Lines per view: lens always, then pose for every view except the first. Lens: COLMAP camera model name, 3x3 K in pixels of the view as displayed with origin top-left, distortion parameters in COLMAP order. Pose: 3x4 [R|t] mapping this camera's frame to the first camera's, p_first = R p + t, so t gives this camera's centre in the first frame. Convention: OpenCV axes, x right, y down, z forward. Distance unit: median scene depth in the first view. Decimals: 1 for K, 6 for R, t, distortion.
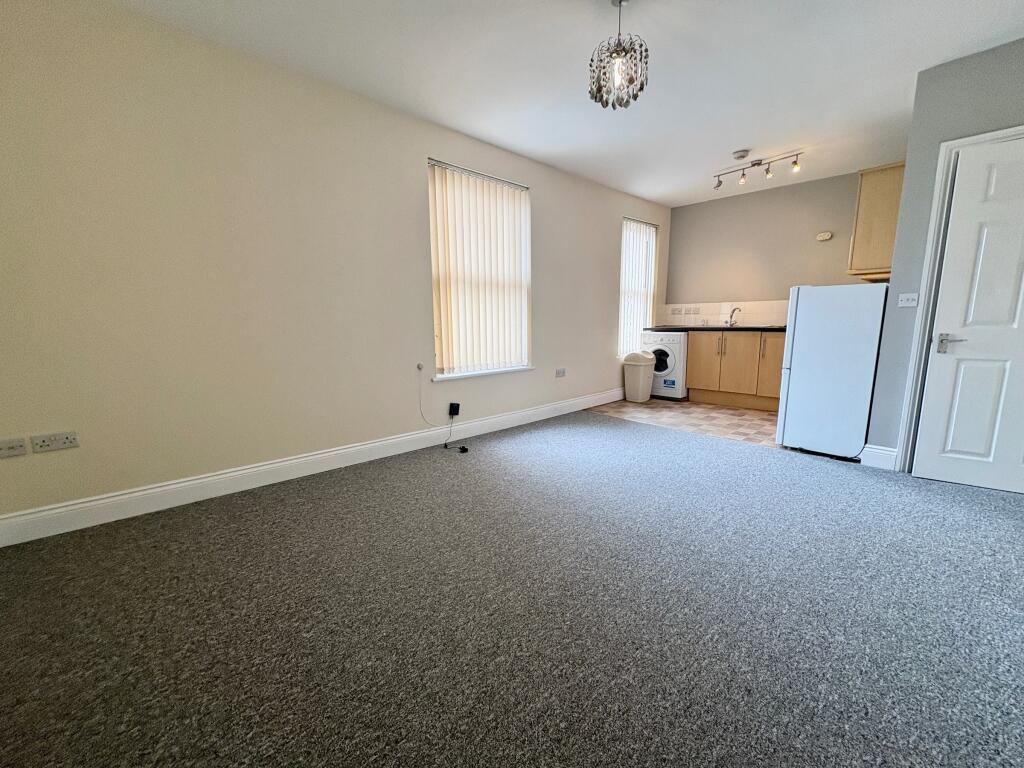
lens RADIAL K [[407.0, 0, 512.0], [0, 407.0, 384.0], [0, 0, 1]] dist [-0.000310, -0.000028]
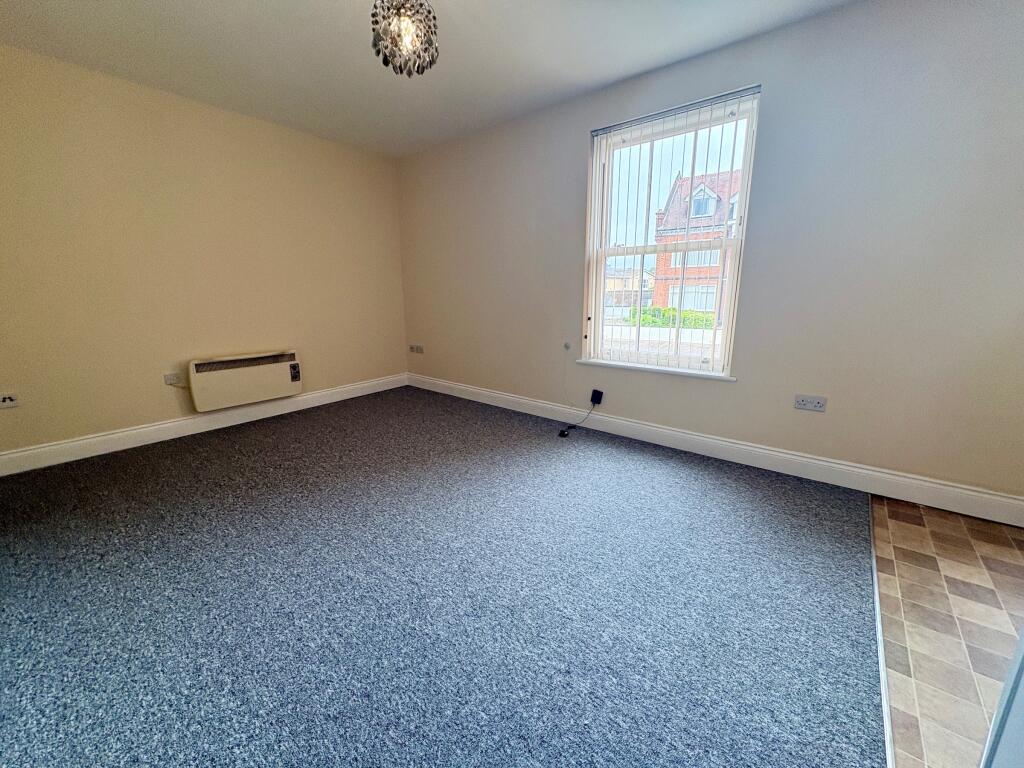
lens RADIAL K [[407.0, 0, 512.0], [0, 407.0, 384.0], [0, 0, 1]] dist [-0.000310, -0.000028]
pose [[0.141747, 0.223624, -0.964313, 0.675236], [-0.154976, 0.967150, 0.201502, -0.116661], [0.977696, 0.120884, 0.171747, 0.590222]]
